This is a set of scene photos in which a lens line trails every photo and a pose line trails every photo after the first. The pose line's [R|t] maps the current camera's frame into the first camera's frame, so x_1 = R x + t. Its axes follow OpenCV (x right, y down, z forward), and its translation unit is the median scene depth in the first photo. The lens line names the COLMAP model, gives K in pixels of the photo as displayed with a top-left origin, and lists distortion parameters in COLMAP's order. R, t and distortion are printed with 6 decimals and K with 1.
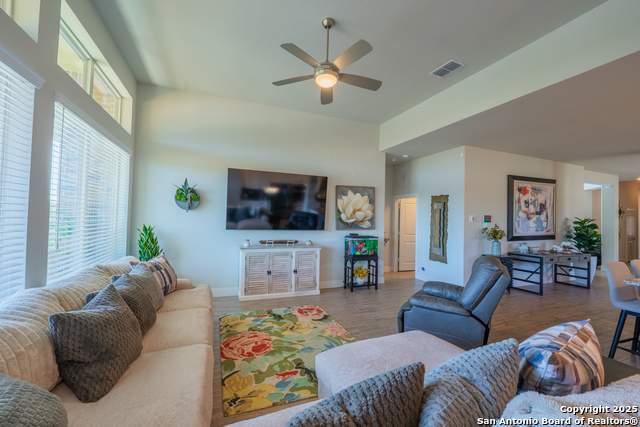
lens RADIAL K [[262.8, 0, 317.7], [0, 262.8, 212.8], [0, 0, 1]] dist [-0.004855, -0.003118]
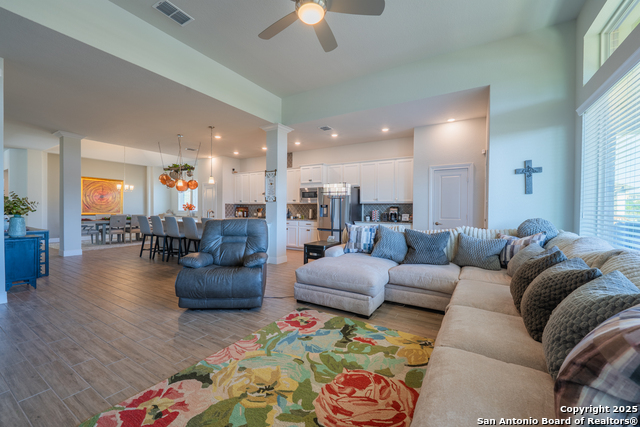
lens RADIAL K [[262.8, 0, 315.0], [0, 262.8, 212.5], [0, 0, 1]] dist [-0.004855, -0.003118]
pose [[-0.597335, -0.037840, 0.801099, -0.407191], [-0.042275, 0.998983, 0.015665, 0.063124], [-0.800877, -0.024509, -0.598327, 0.915919]]
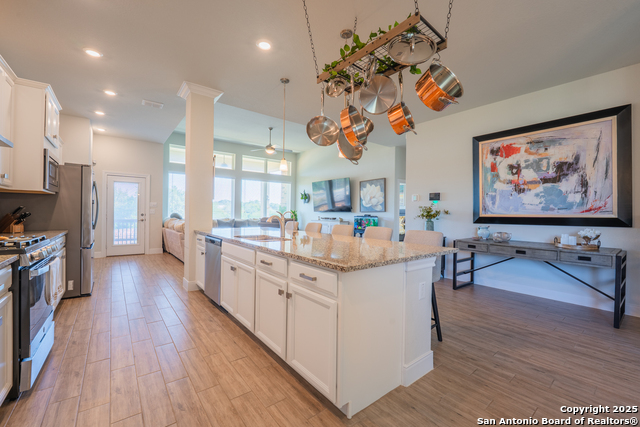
lens RADIAL K [[262.8, 0, 315.1], [0, 262.8, 212.1], [0, 0, 1]] dist [-0.004855, -0.003118]
pose [[0.280319, -0.018825, -0.959722, 1.689231], [0.014273, 0.999779, -0.015441, 0.101420], [0.959801, -0.009370, 0.280526, 0.431318]]
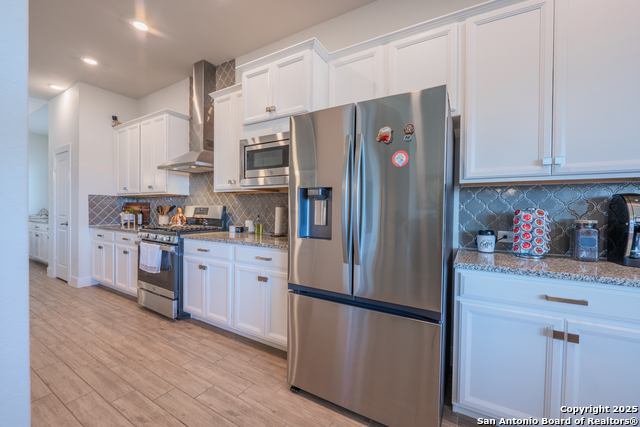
lens RADIAL K [[262.8, 0, 315.9], [0, 262.8, 213.0], [0, 0, 1]] dist [-0.004855, -0.003118]
pose [[-0.608165, -0.040944, 0.792754, 0.458012], [-0.043202, 0.998896, 0.018449, 0.067953], [-0.792634, -0.023029, -0.609262, 0.212280]]
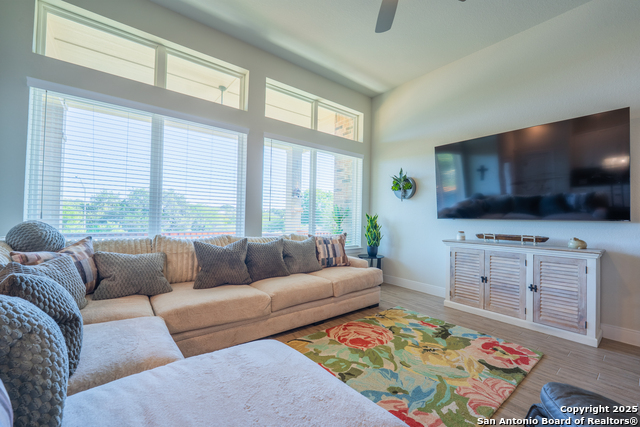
lens RADIAL K [[262.8, 0, 315.6], [0, 262.8, 211.7], [0, 0, 1]] dist [-0.004855, -0.003118]
pose [[0.280422, -0.039446, -0.959066, 0.368936], [0.013368, 0.999219, -0.037188, 0.070129], [0.959784, -0.002393, 0.280731, 0.382888]]
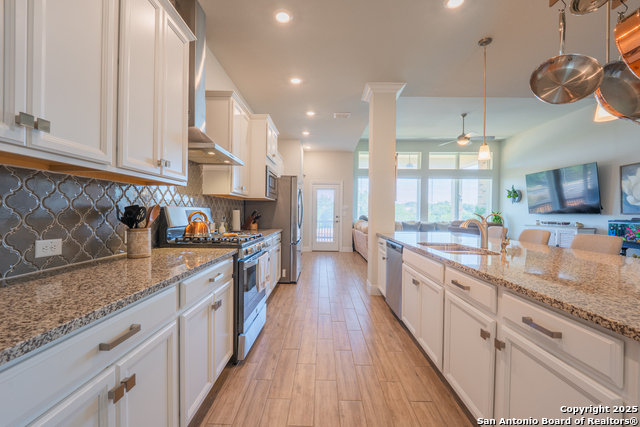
lens RADIAL K [[262.8, 0, 317.9], [0, 262.8, 213.4], [0, 0, 1]] dist [-0.004855, -0.003118]
pose [[-0.380262, -0.021509, -0.924629, 1.600365], [0.002698, 0.999700, -0.024364, 0.099187], [0.924875, -0.011760, -0.380090, 0.438175]]
